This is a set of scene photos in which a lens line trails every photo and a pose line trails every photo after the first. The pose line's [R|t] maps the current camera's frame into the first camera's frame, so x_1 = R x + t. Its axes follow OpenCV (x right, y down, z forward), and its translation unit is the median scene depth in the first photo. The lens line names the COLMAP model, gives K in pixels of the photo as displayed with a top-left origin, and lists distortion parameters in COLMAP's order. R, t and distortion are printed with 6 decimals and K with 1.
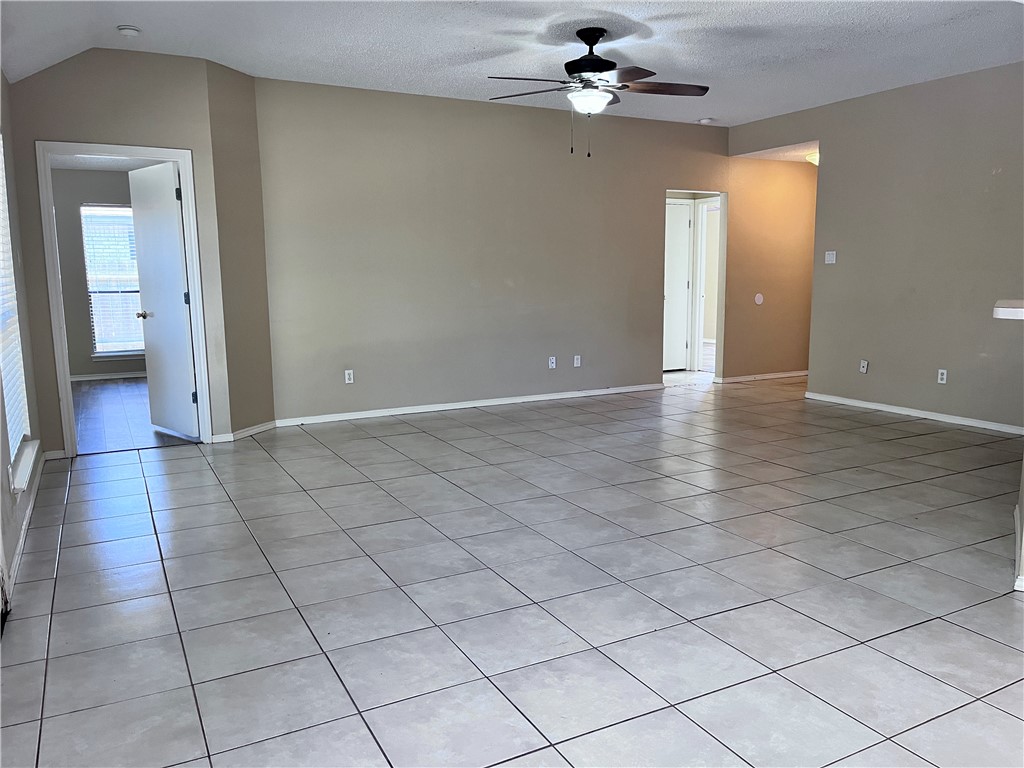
lens RADIAL K [[778.5, 0, 511.0], [0, 778.5, 389.0], [0, 0, 1]] dist [0.061502, -0.092916]
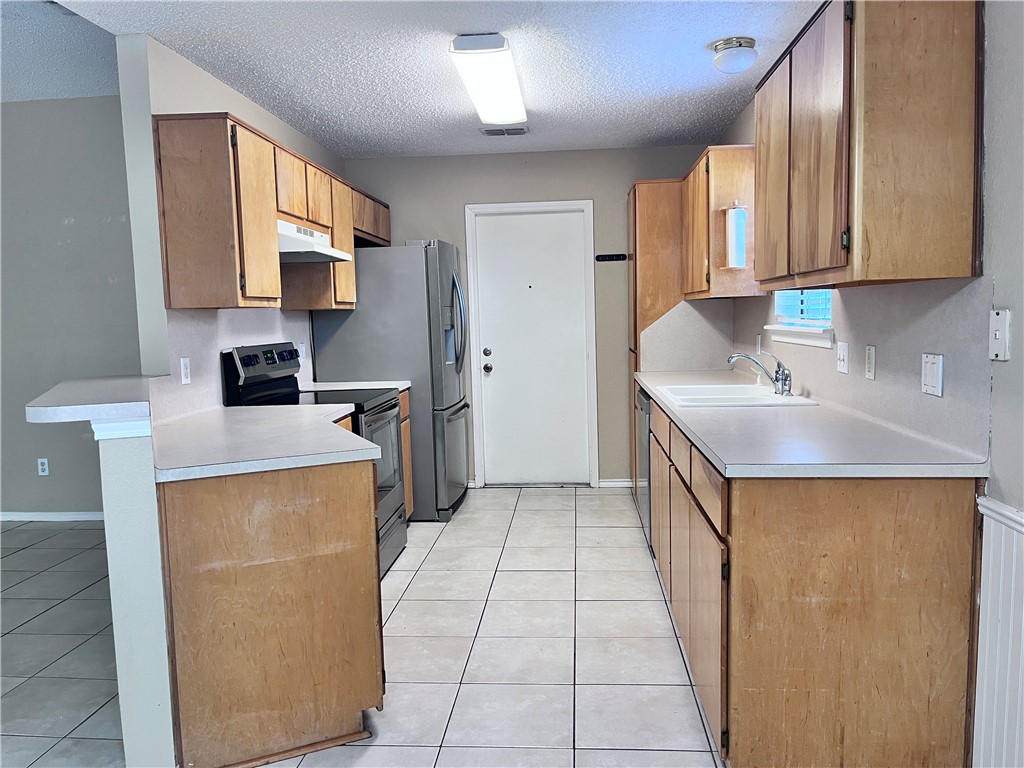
lens RADIAL K [[778.5, 0, 504.8], [0, 778.5, 388.1], [0, 0, 1]] dist [0.061502, -0.092916]
pose [[0.547064, -0.086265, 0.832634, 0.176053], [0.147410, 0.989060, 0.005620, -0.038580], [-0.824009, 0.119664, 0.553795, 0.185609]]
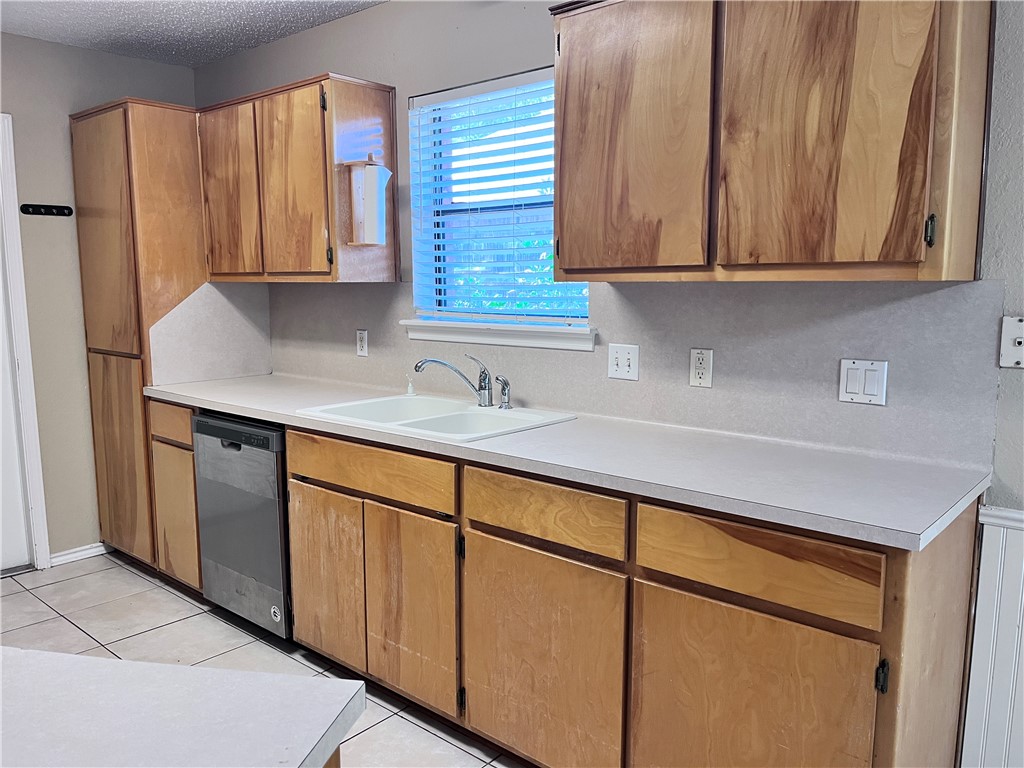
lens RADIAL K [[778.5, 0, 520.3], [0, 778.5, 387.8], [0, 0, 1]] dist [0.061502, -0.092916]
pose [[-0.369113, -0.120941, 0.921482, 0.369811], [0.143955, 0.972091, 0.185246, -0.110348], [-0.918168, 0.201029, -0.341401, 0.552538]]
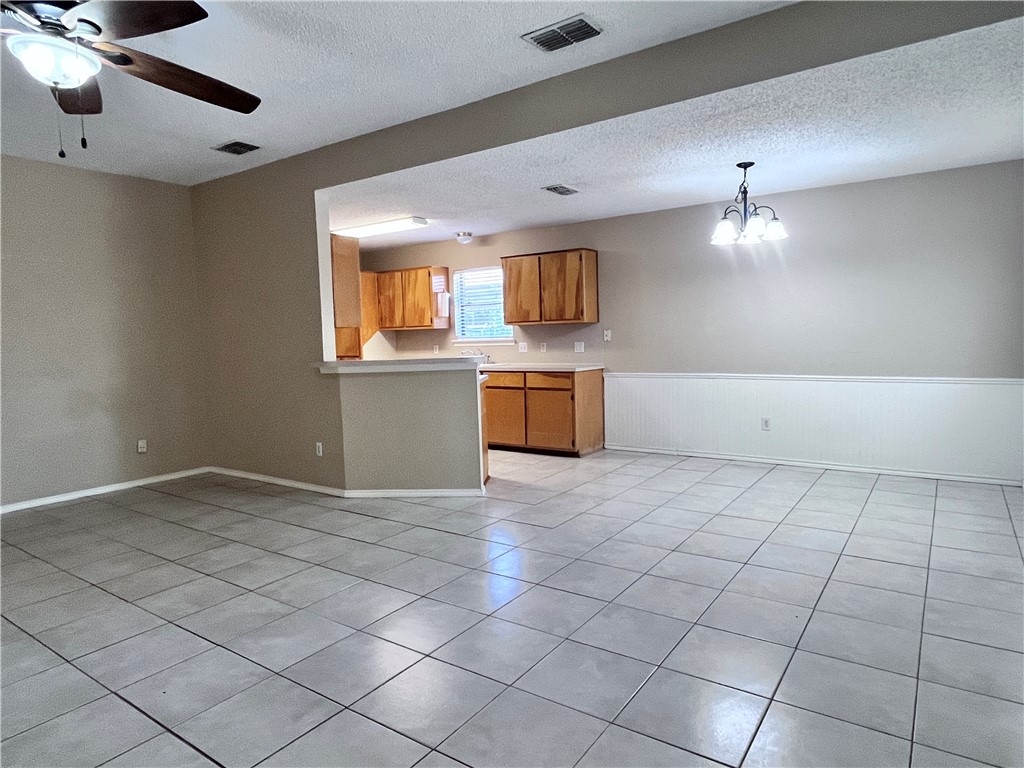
lens RADIAL K [[634.5, 0, 513.9], [0, 634.5, 380.1], [0, 0, 1]] dist [0.004572, -0.000143]
pose [[-0.461886, -0.045309, 0.885781, -0.523950], [0.164136, 0.977078, 0.135567, -0.154891], [-0.871619, 0.208005, -0.443862, 1.023513]]
